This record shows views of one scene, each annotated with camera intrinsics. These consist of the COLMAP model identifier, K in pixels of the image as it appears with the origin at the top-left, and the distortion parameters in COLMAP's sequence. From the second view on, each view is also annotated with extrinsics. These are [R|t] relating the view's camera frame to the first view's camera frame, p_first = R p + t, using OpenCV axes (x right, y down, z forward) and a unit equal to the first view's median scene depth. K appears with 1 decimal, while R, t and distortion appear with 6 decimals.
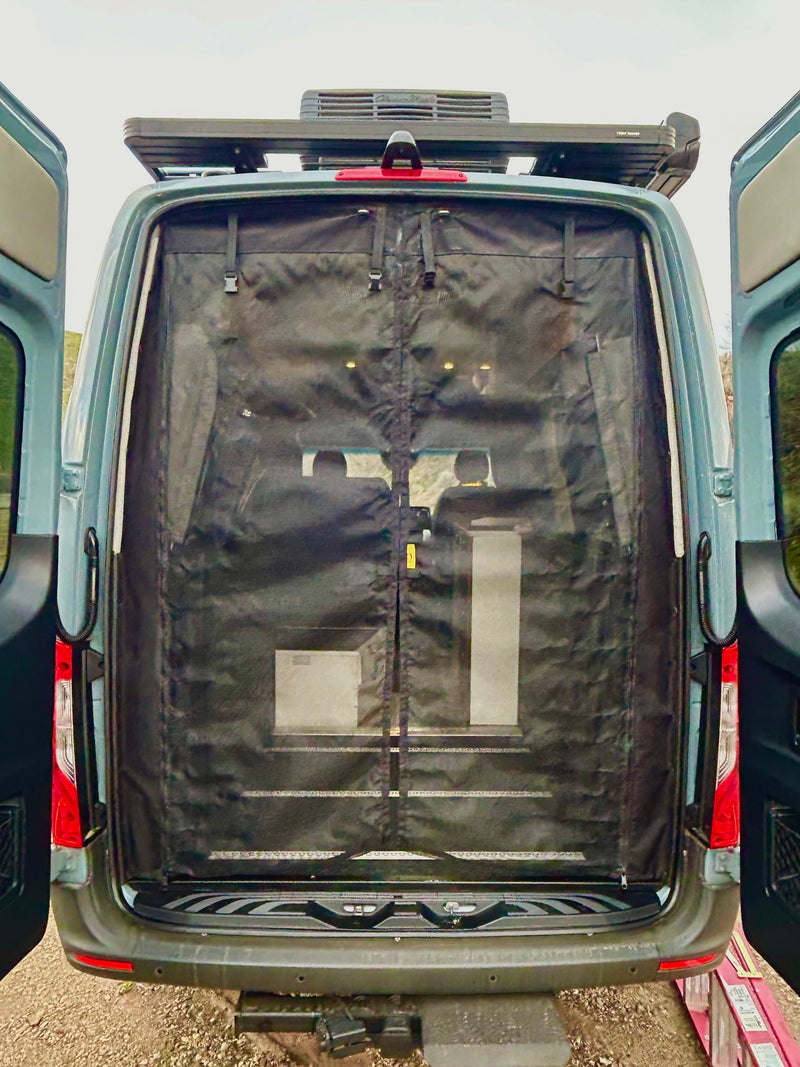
lens RADIAL K [[751.9, 0, 402.8], [0, 751.9, 568.3], [0, 0, 1]] dist [-0.003363, -0.003255]
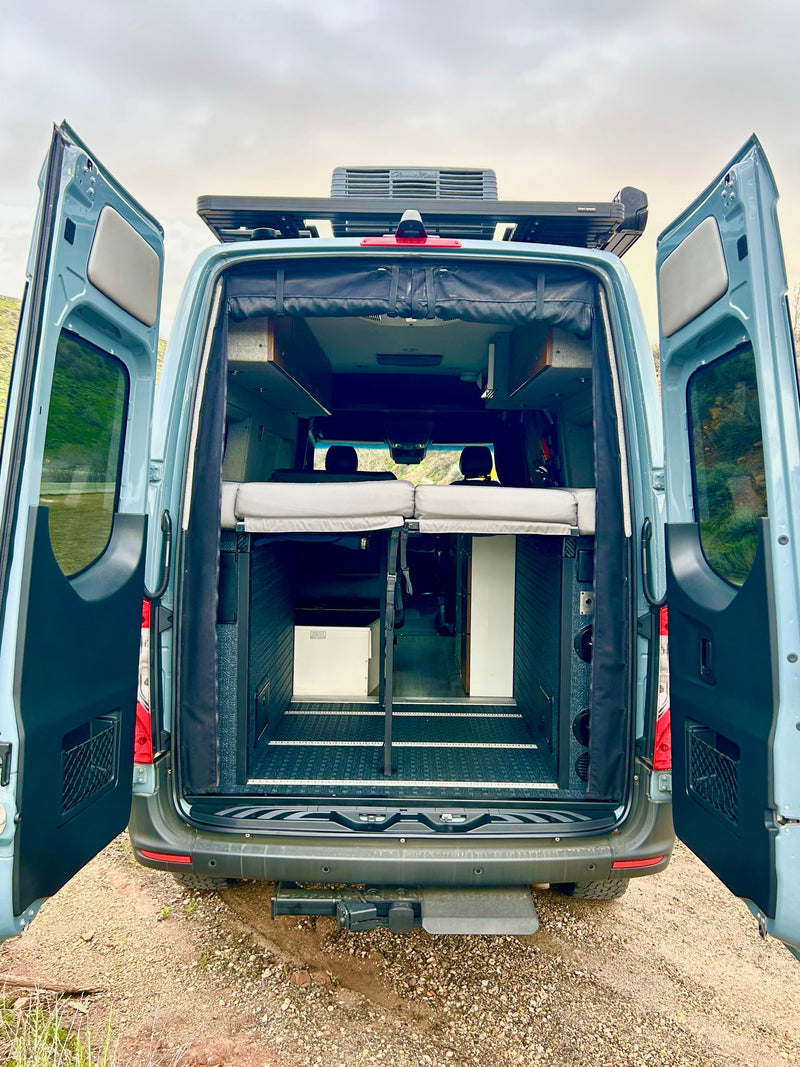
lens RADIAL K [[851.3, 0, 400.0], [0, 851.3, 533.5], [0, 0, 1]] dist [0.008521, 0.001662]
pose [[0.999894, 0.008769, -0.011643, 0.000603], [-0.009293, 0.998911, -0.045723, 0.048158], [0.011230, 0.045827, 0.998886, -0.436564]]
